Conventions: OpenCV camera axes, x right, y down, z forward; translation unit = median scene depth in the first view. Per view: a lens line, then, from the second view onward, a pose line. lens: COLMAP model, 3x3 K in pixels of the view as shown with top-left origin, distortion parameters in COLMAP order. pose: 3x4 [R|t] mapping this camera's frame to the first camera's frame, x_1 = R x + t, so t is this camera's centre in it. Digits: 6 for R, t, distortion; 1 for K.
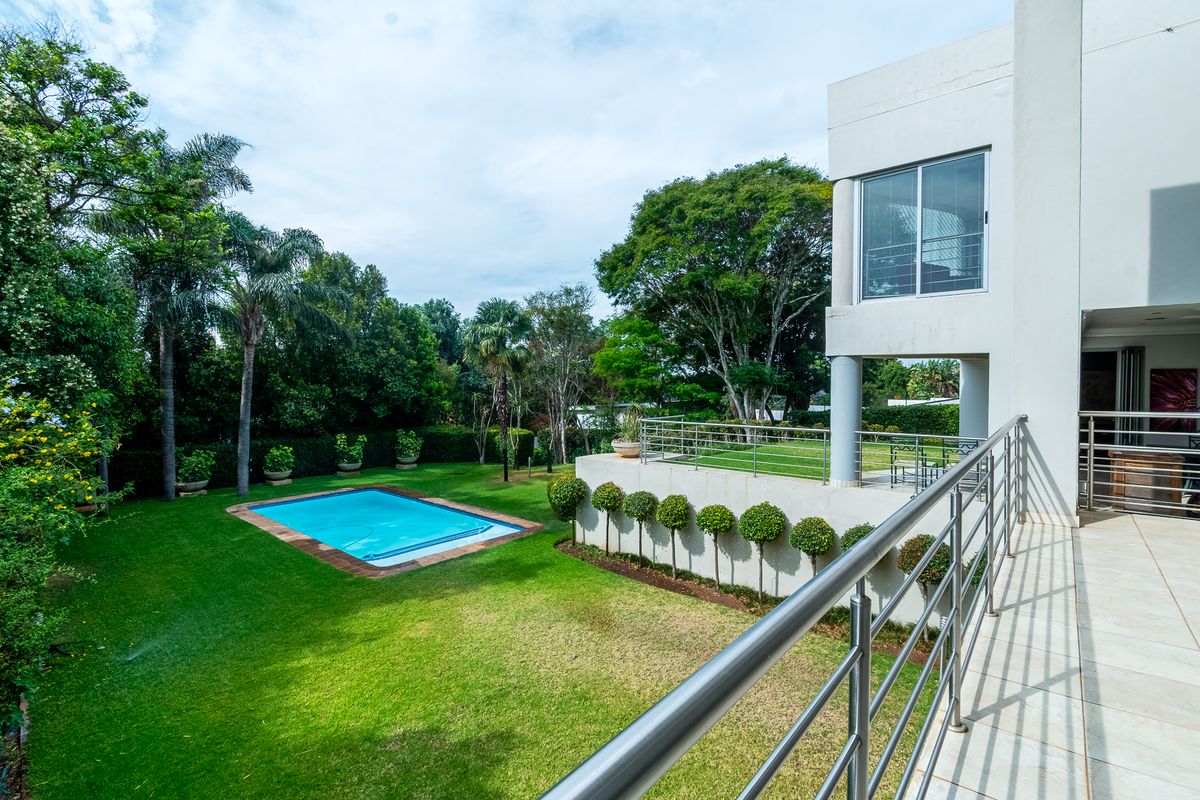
lens RADIAL K [[536.8, 0, 596.5], [0, 536.8, 392.7], [0, 0, 1]] dist [-0.000100, -0.000800]
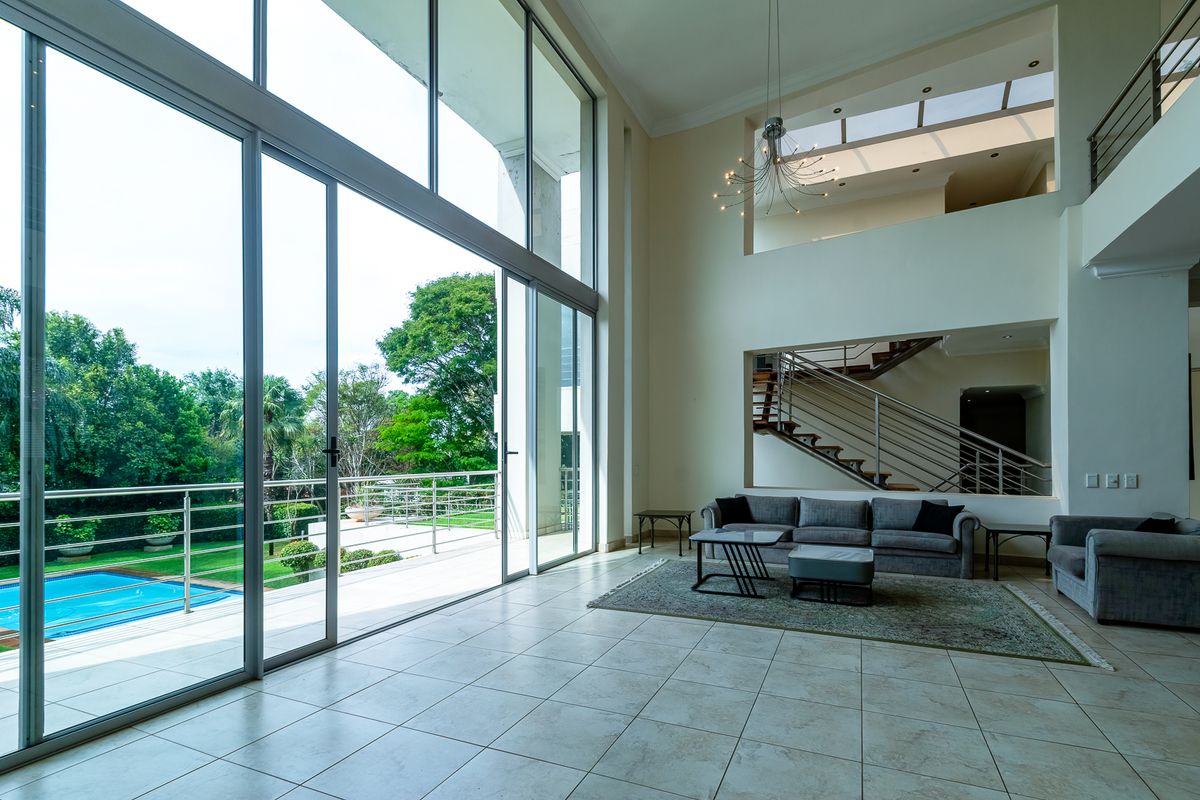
lens RADIAL K [[536.8, 0, 633.4], [0, 536.8, 450.2], [0, 0, 1]] dist [-0.000100, -0.000800]
pose [[0.952102, -0.001918, 0.305774, 0.146643], [0.012338, 0.999407, -0.032148, 0.007772], [-0.305531, 0.034381, 0.951561, -0.140712]]
